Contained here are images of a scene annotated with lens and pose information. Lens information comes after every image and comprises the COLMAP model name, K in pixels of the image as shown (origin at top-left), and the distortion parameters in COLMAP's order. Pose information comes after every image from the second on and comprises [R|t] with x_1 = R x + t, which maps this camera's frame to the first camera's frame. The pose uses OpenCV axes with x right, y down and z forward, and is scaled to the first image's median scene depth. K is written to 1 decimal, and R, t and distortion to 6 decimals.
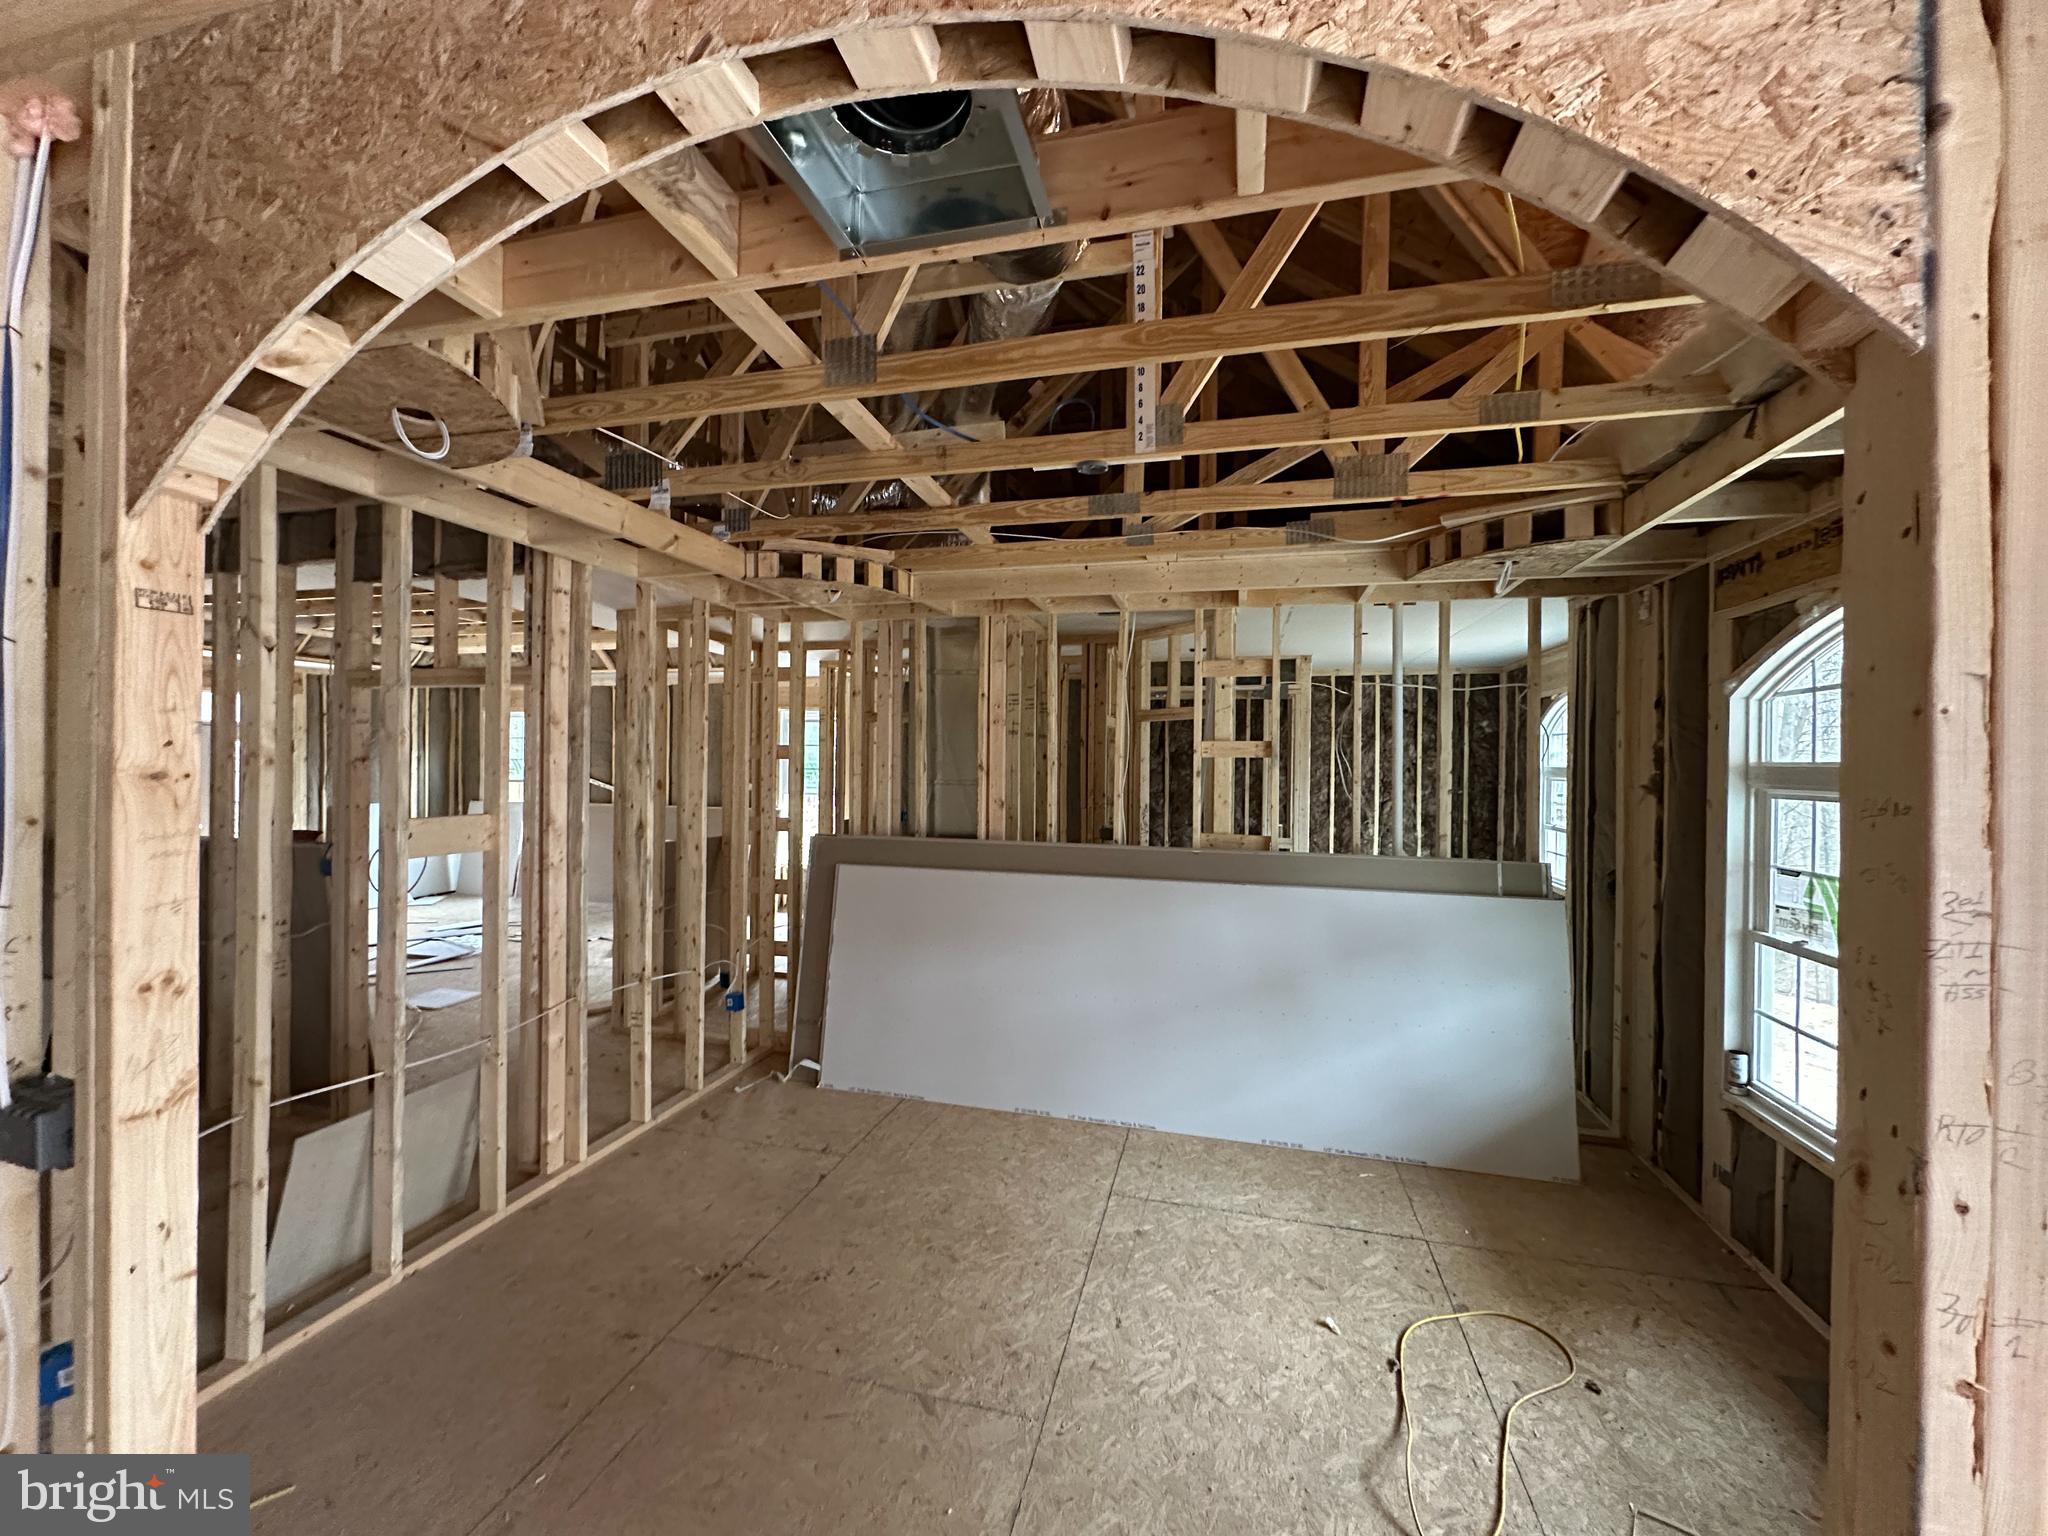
lens RADIAL K [[815.2, 0, 1024.8], [0, 815.2, 767.6], [0, 0, 1]] dist [0.000959, -0.000014]
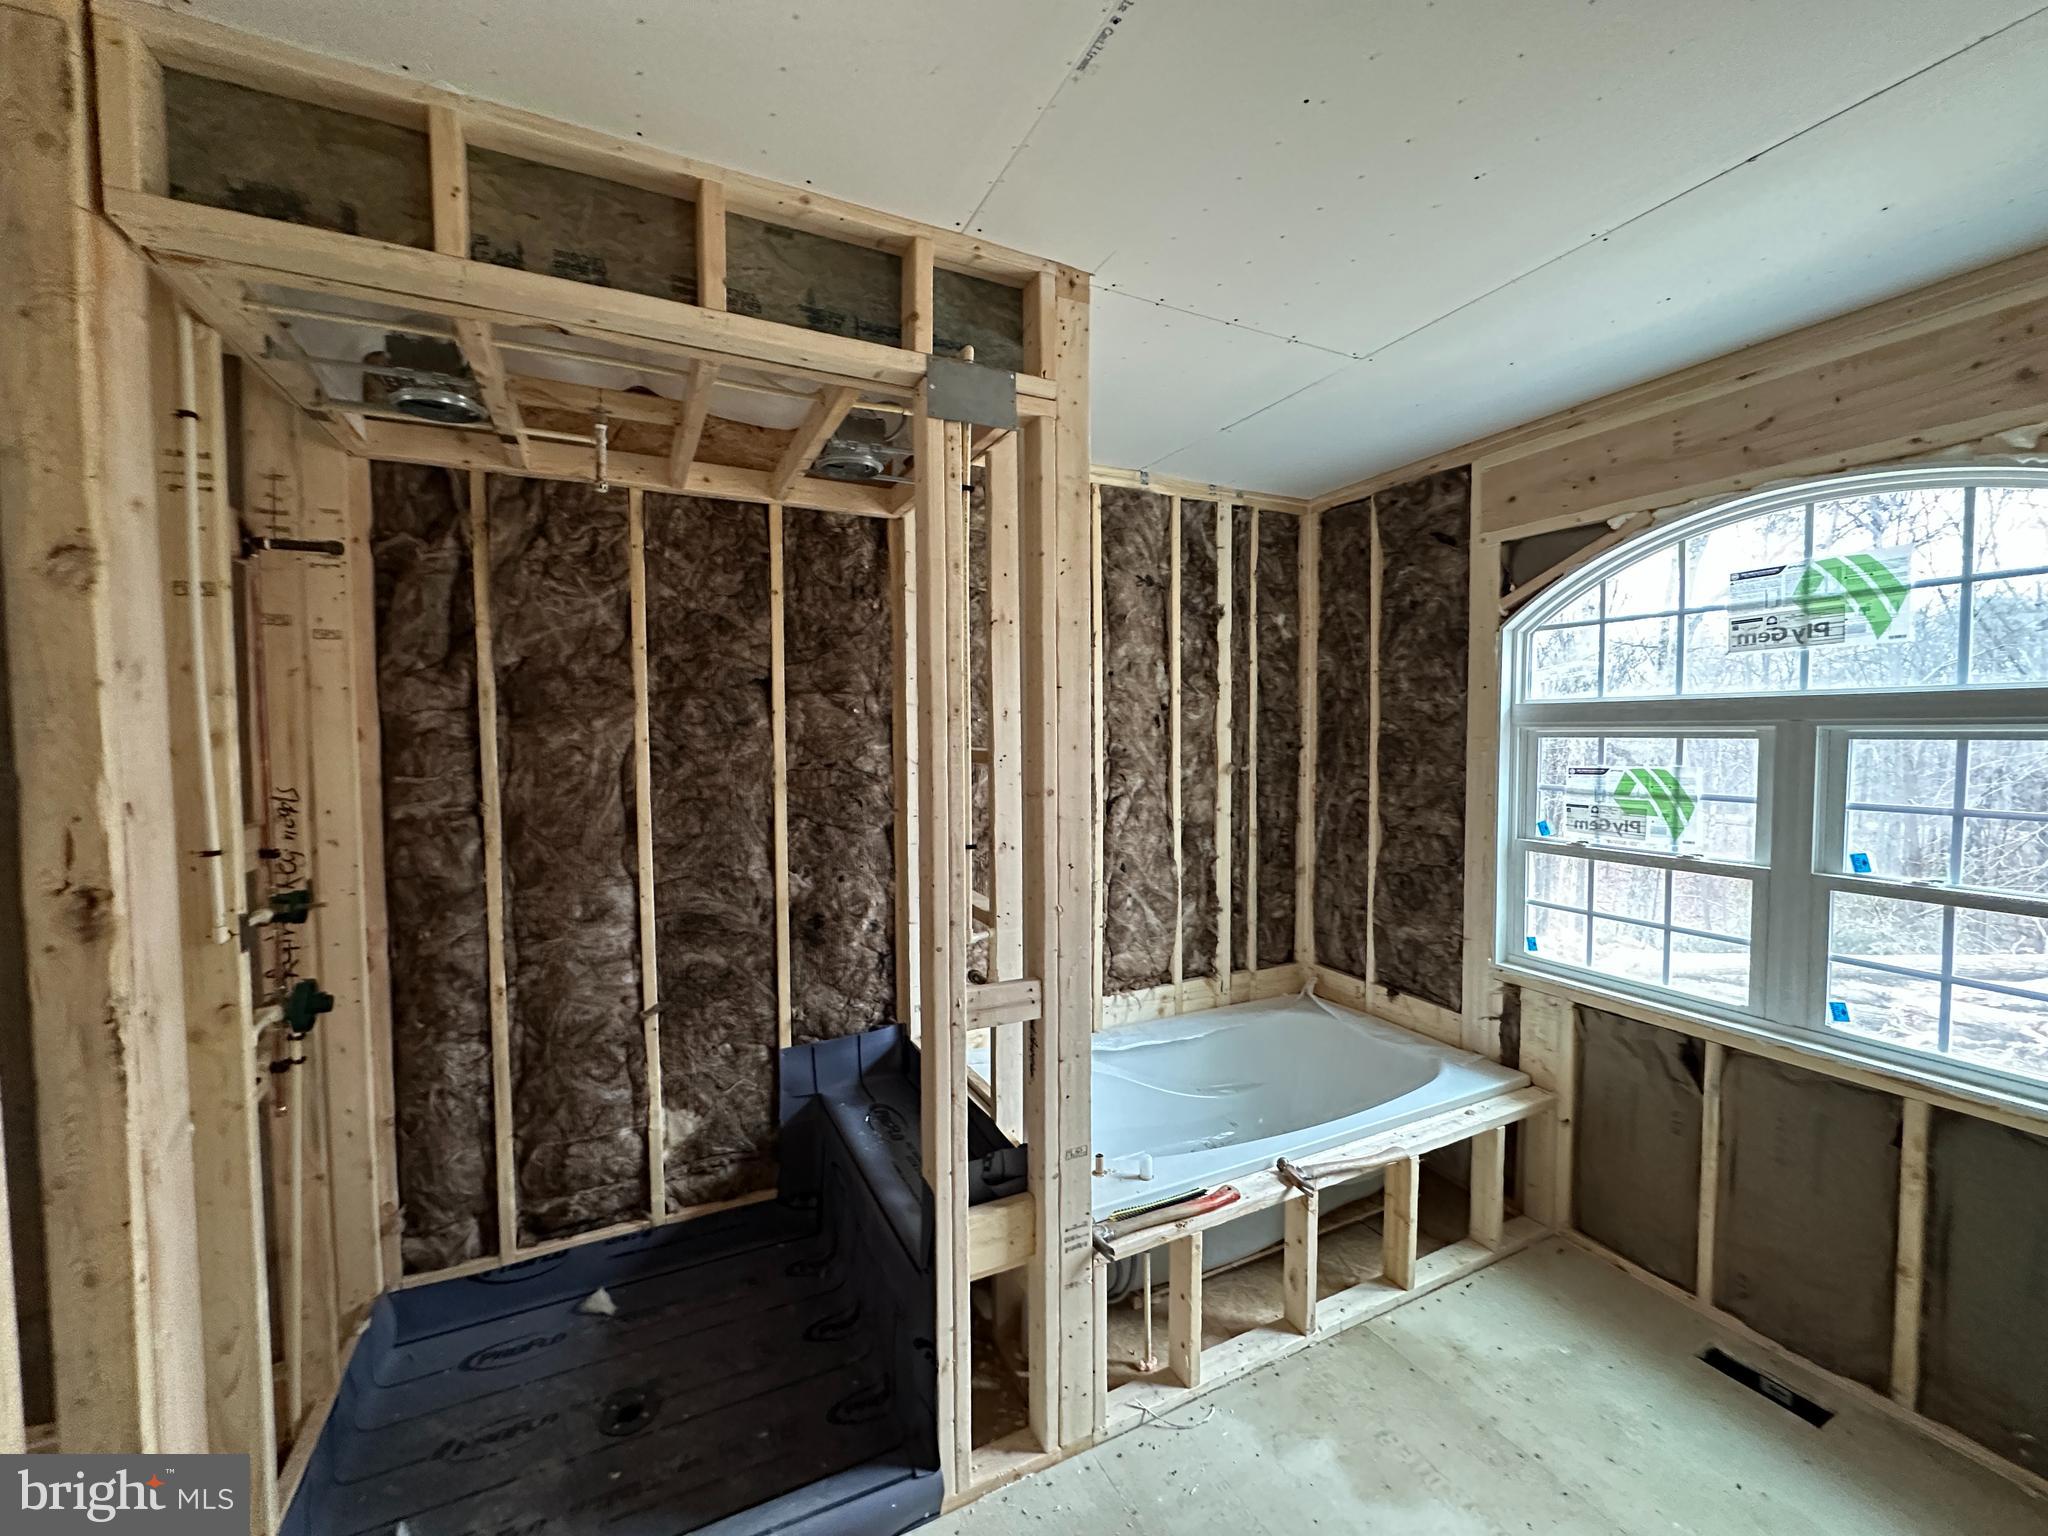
lens RADIAL K [[815.2, 0, 1021.6], [0, 815.2, 768.4], [0, 0, 1]] dist [0.000959, -0.000014]
pose [[0.766044, -0.047699, 0.641016, 0.146729], [0.017207, 0.998407, 0.053730, 0.003527], [-0.642558, -0.030129, 0.765645, 0.734599]]
